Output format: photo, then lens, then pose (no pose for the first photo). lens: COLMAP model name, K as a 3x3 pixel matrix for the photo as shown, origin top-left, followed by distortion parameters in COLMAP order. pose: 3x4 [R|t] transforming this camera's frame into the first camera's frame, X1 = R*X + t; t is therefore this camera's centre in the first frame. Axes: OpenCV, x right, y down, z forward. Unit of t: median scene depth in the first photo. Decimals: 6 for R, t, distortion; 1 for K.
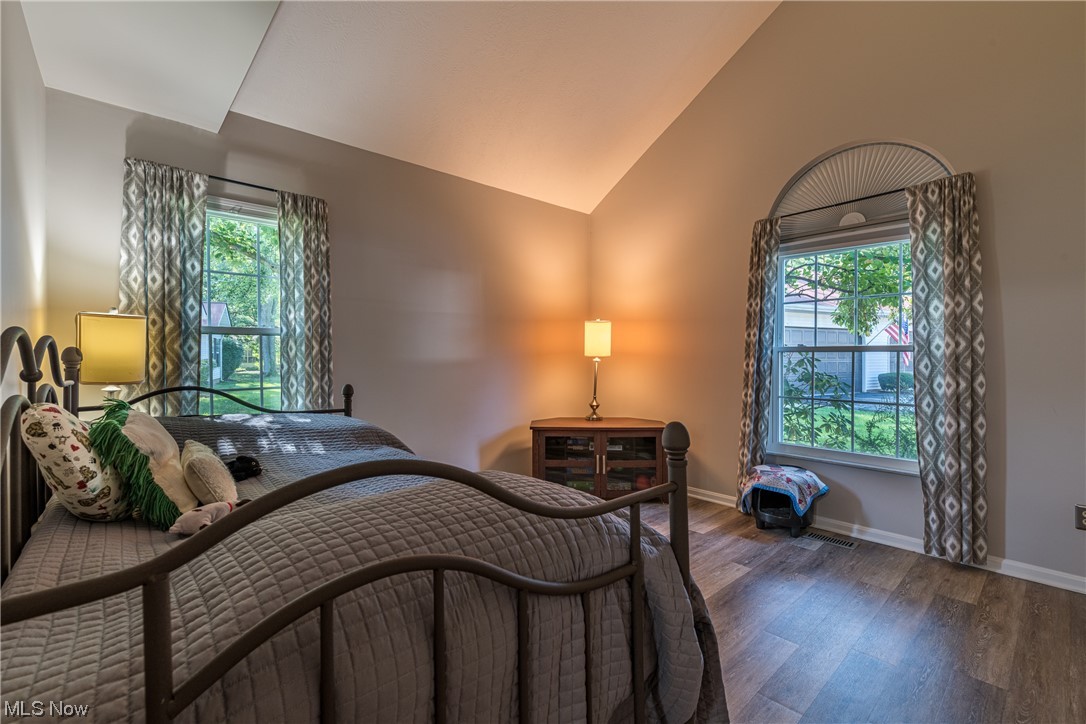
lens RADIAL K [[462.6, 0, 543.0], [0, 462.6, 360.4], [0, 0, 1]] dist [-0.000886, 0.000277]
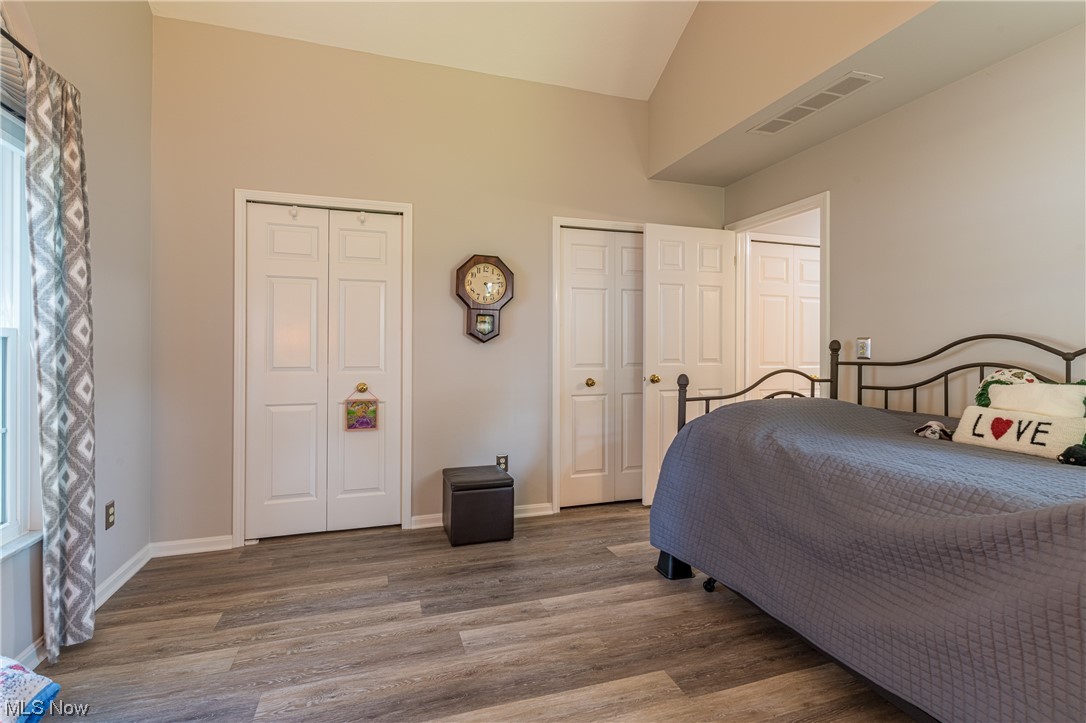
lens RADIAL K [[462.6, 0, 538.9], [0, 462.6, 356.4], [0, 0, 1]] dist [-0.000886, 0.000277]
pose [[-0.915097, -0.004311, 0.403210, -0.041827], [0.000055, 0.999941, 0.010817, -0.010640], [-0.403233, 0.009921, -0.915043, 1.566783]]
